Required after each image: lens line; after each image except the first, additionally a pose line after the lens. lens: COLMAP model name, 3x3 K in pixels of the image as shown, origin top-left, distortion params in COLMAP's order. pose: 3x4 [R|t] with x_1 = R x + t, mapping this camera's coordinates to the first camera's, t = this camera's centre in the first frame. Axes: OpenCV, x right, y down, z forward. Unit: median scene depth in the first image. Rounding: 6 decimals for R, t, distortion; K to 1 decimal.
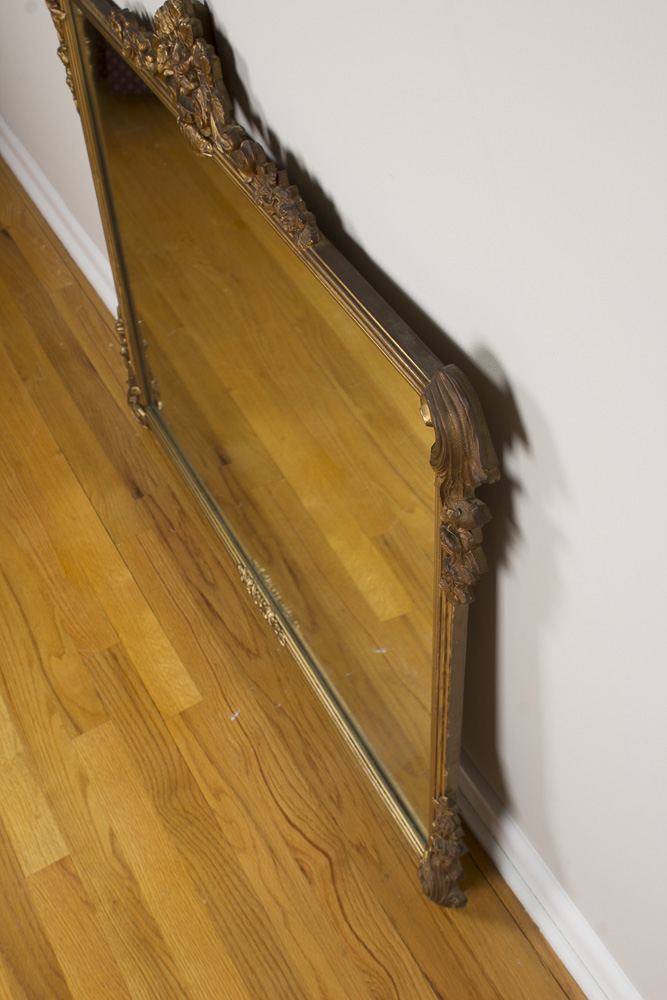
lens RADIAL K [[1344.3, 0, 333.5], [0, 1344.3, 500.0], [0, 0, 1]] dist [-0.049976, 0.004678]
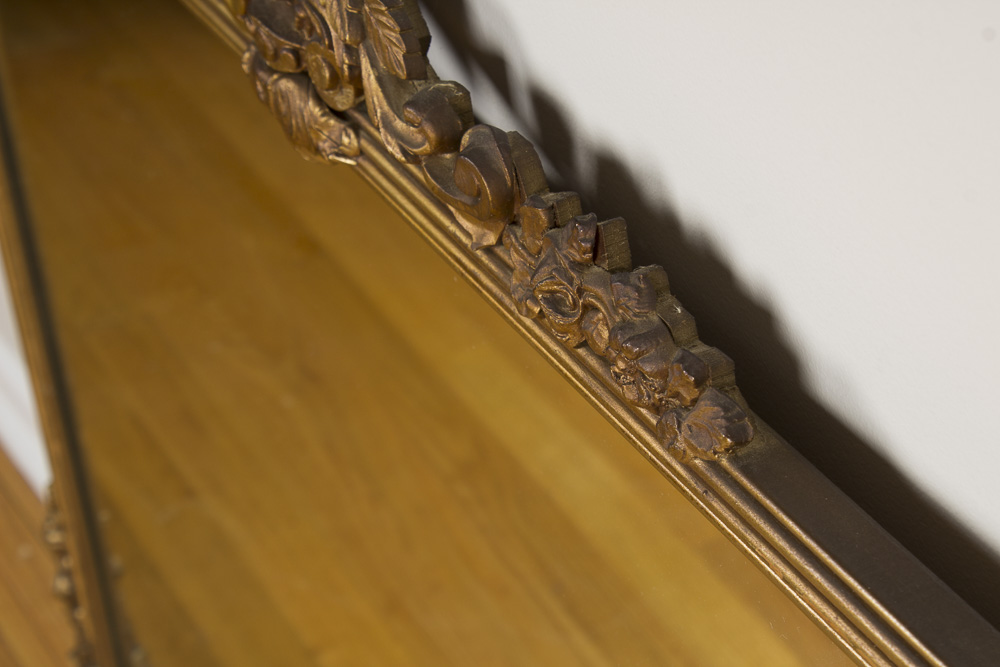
lens RADIAL K [[2505.2, 0, 500.0], [0, 2505.2, 333.5], [0, 0, 1]] dist [0.165103, 0.722241]
pose [[0.998215, -0.045029, 0.039220, -0.084448], [0.049979, 0.989438, -0.136065, -0.127623], [-0.032679, 0.137783, 0.989923, 0.373682]]
